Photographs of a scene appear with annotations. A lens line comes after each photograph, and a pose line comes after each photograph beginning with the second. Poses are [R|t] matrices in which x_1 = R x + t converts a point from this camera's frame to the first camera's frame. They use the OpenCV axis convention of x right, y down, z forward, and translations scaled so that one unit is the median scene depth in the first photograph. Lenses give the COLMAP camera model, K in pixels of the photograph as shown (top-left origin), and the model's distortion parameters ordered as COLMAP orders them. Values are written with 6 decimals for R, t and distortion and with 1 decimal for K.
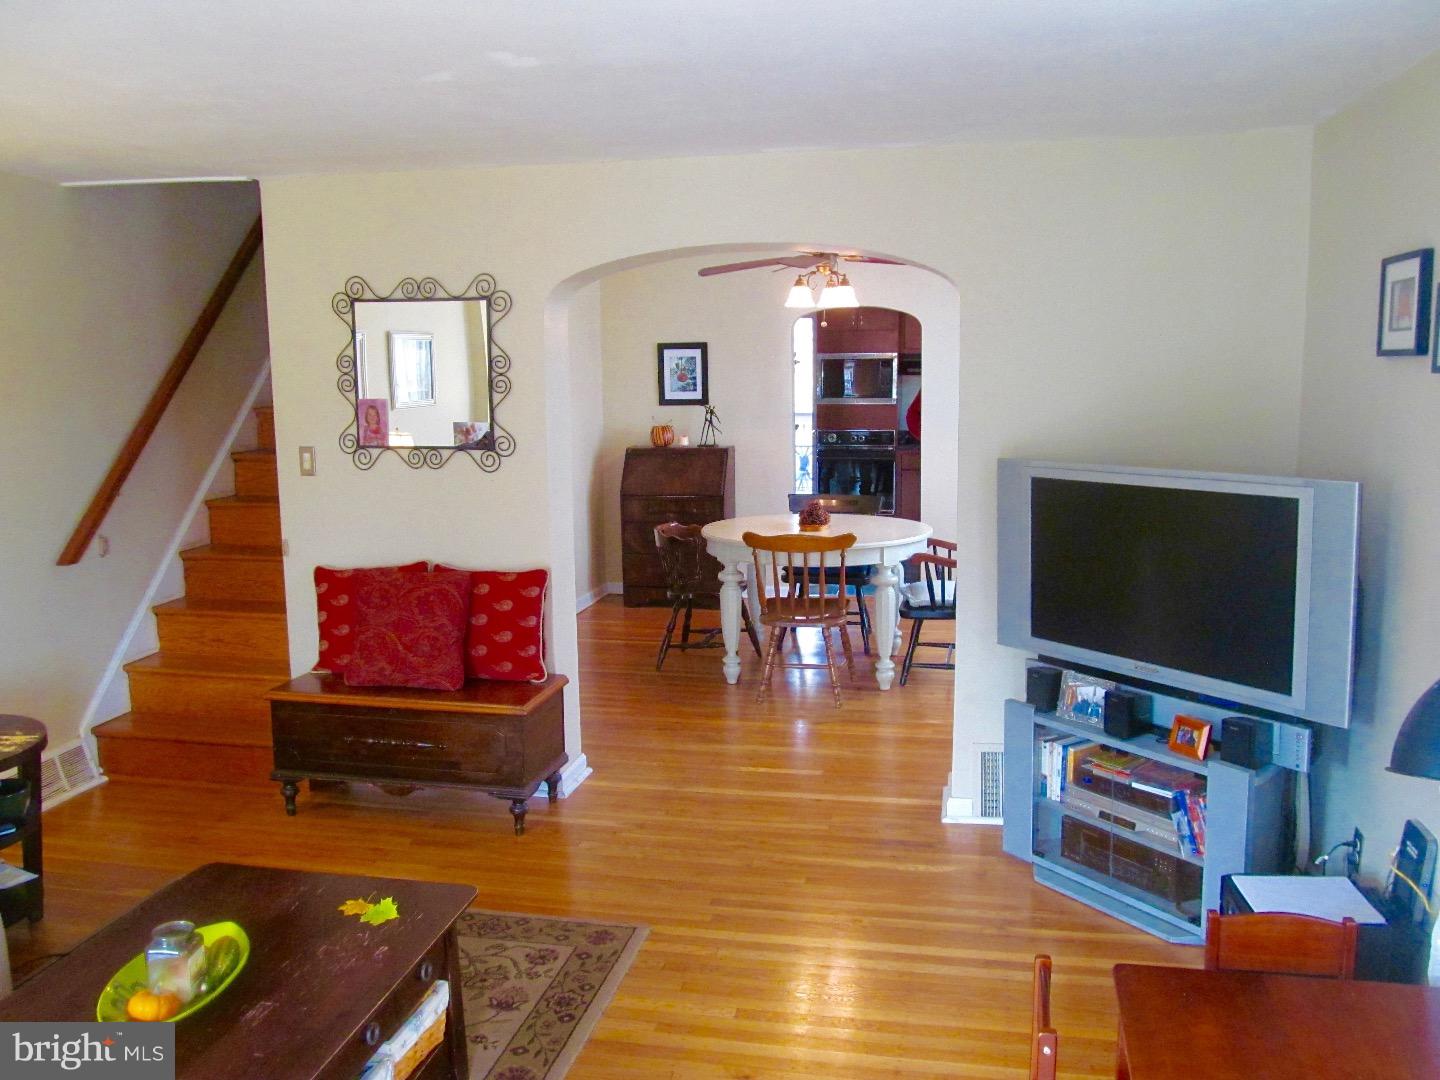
lens RADIAL K [[1194.5, 0, 716.2], [0, 1194.5, 538.7], [0, 0, 1]] dist [-0.042303, 0.004516]
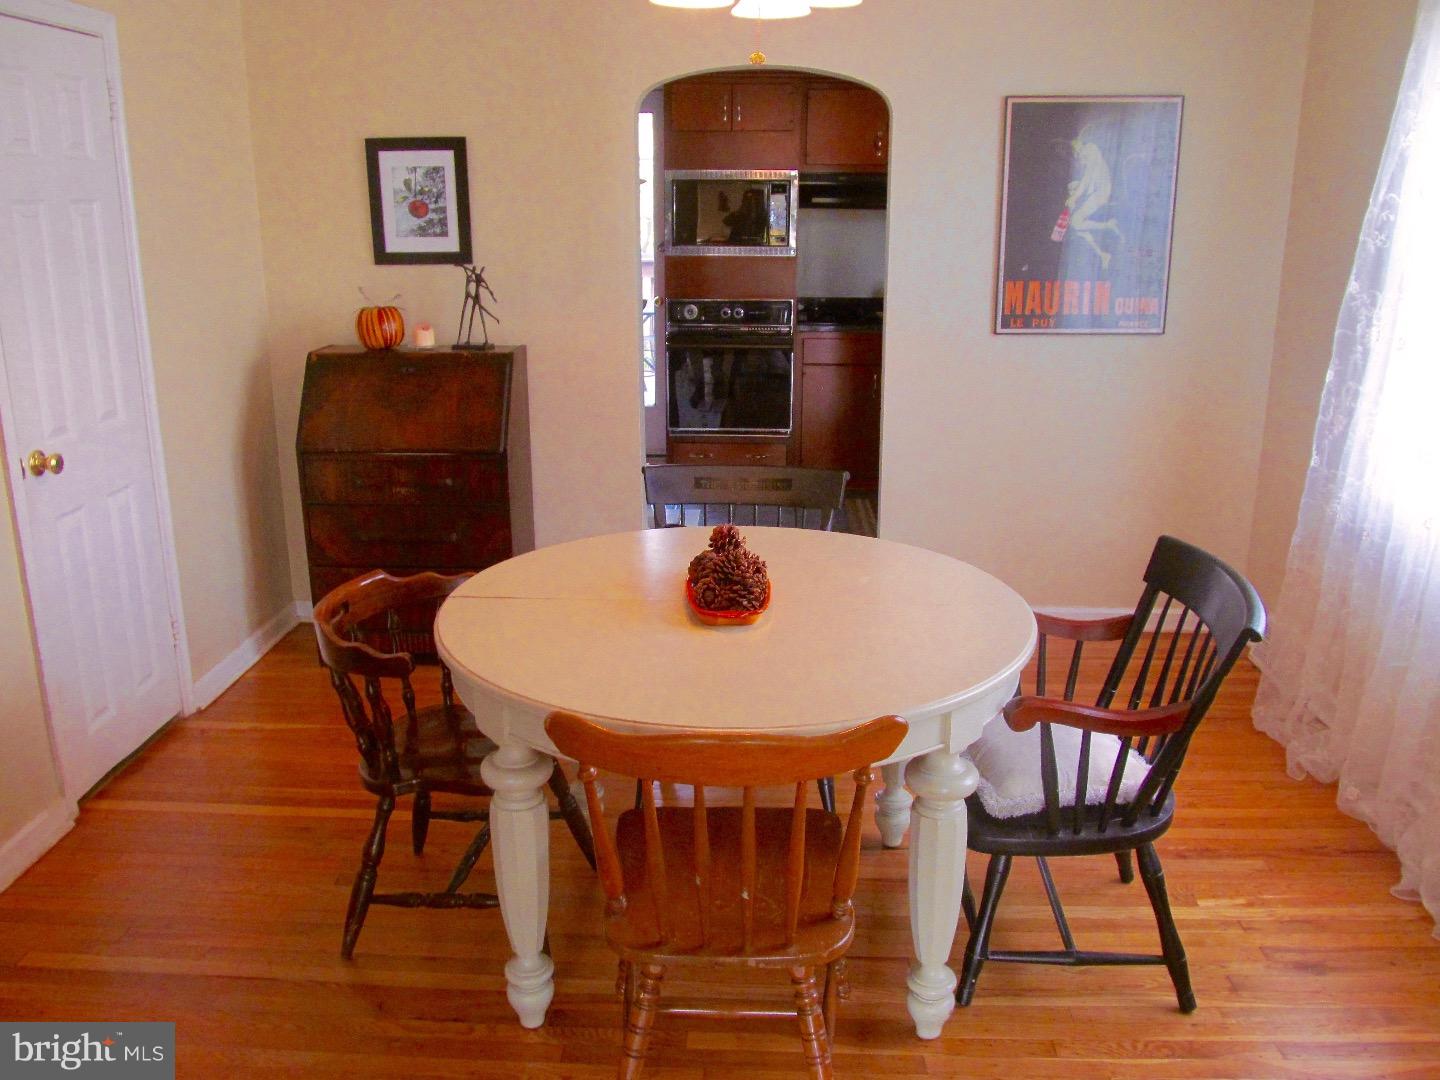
lens RADIAL K [[1194.5, 0, 727.7], [0, 1194.5, 546.2], [0, 0, 1]] dist [-0.042303, 0.004516]
pose [[0.985913, -0.034880, 0.163579, 0.013921], [0.011701, 0.990001, 0.140575, -0.063612], [-0.166847, -0.136681, 0.976463, 0.475227]]
